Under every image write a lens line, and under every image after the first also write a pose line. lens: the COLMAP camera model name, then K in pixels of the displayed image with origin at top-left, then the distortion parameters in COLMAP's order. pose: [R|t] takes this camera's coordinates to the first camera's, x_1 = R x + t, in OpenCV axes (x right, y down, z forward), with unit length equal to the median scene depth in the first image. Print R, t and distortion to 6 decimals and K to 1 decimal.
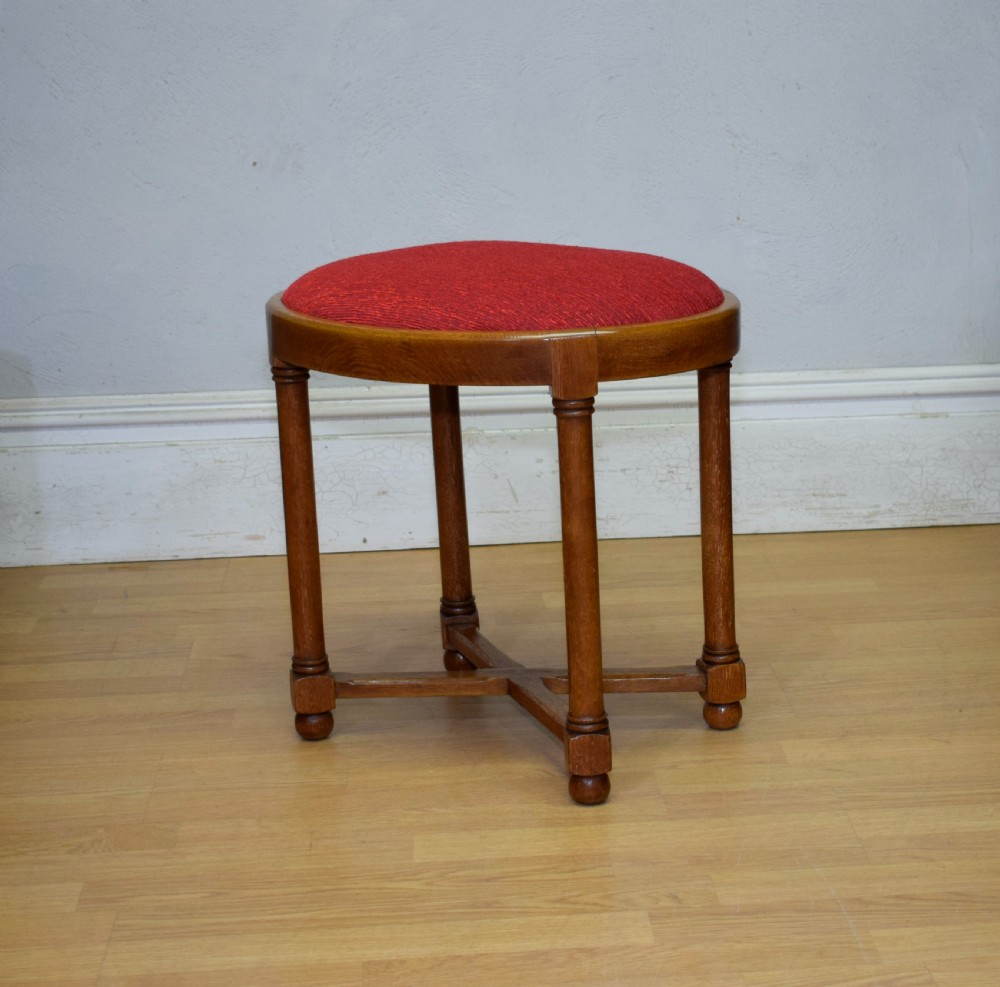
lens RADIAL K [[2259.7, 0, 610.0], [0, 2259.7, 599.3], [0, 0, 1]] dist [-0.022429, 0.000000]
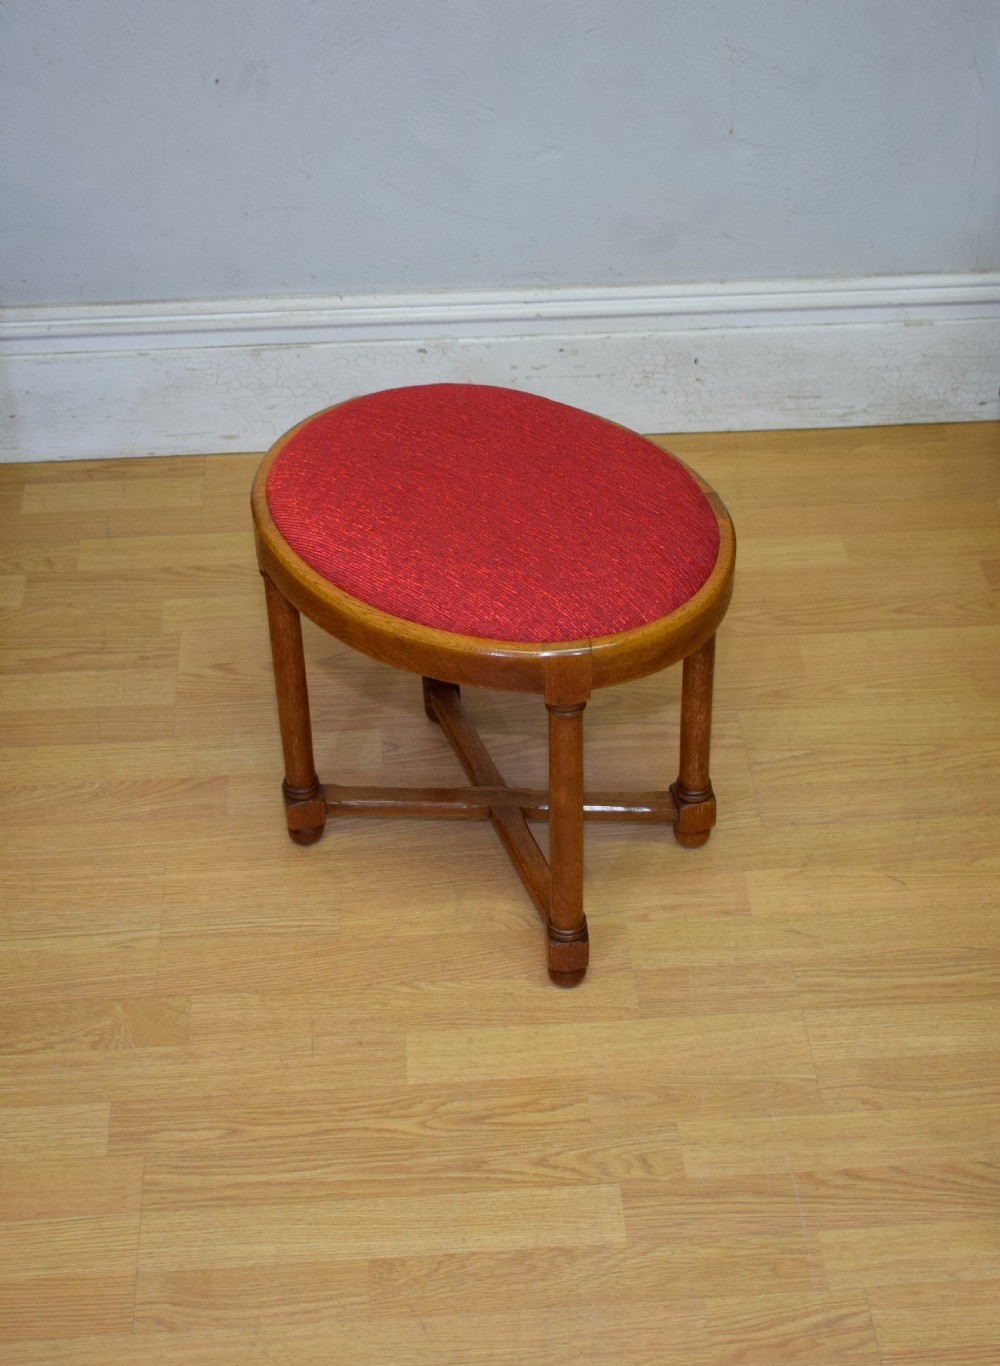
lens RADIAL K [[2152.1, 0, 497.7], [0, 2152.1, 695.2], [0, 0, 1]] dist [-0.025892, 0.000000]
pose [[0.999594, 0.025788, -0.012083, -0.030855], [-0.018239, 0.905552, 0.423843, -0.437584], [0.021872, -0.423450, 0.905655, 0.115871]]
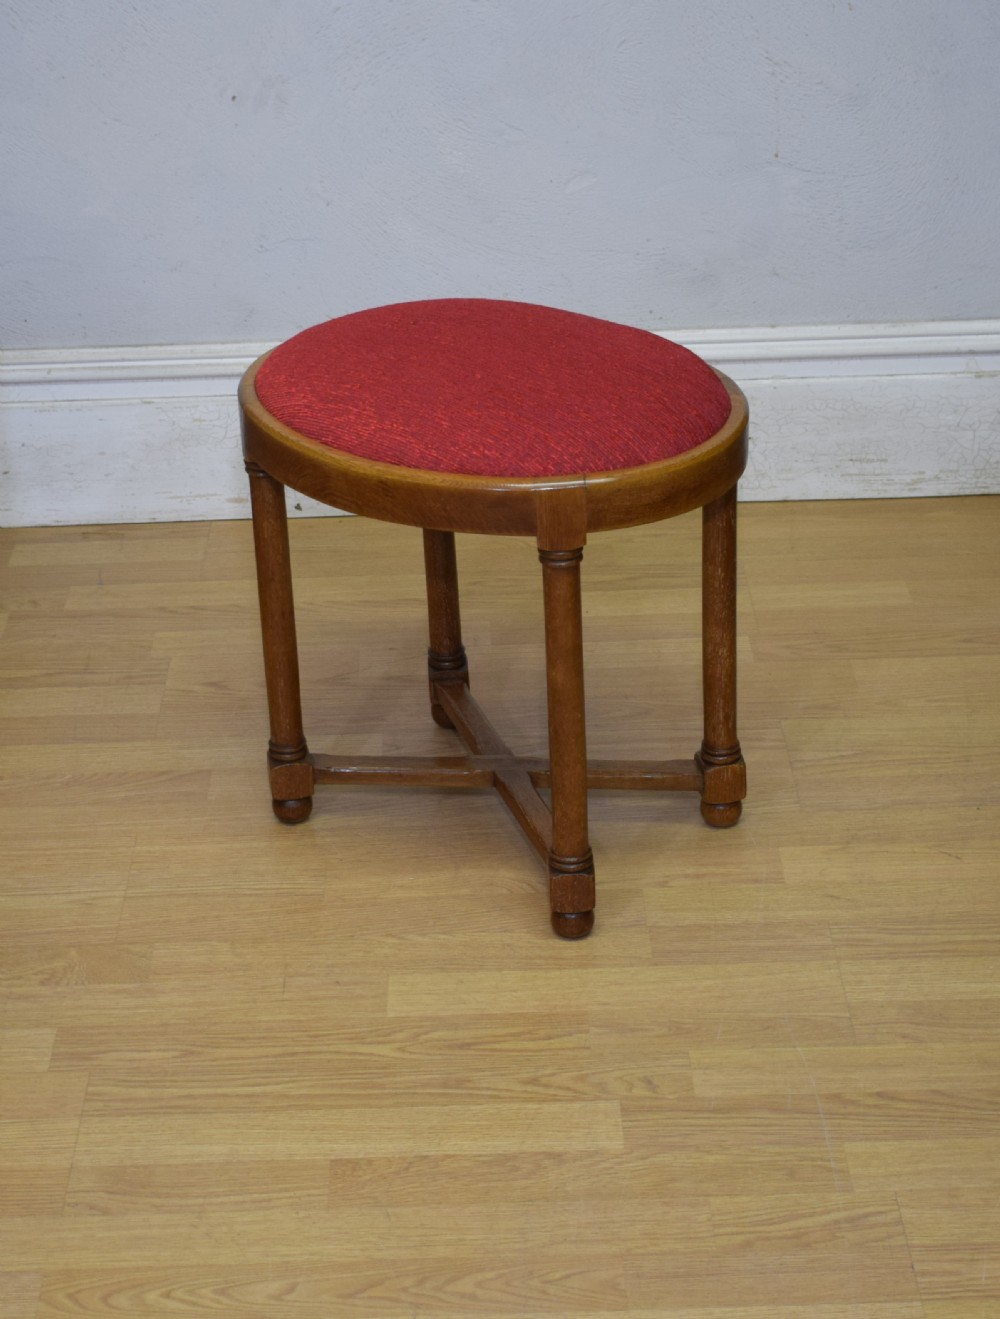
lens RADIAL K [[2592.8, 0, 425.7], [0, 2592.8, 725.3], [0, 0, 1]] dist [-0.025098, 0.000000]
pose [[0.995395, 0.029198, -0.091306, 0.025251], [-0.009261, 0.977318, 0.211573, -0.214840], [0.095413, -0.209753, 0.973088, -0.059015]]
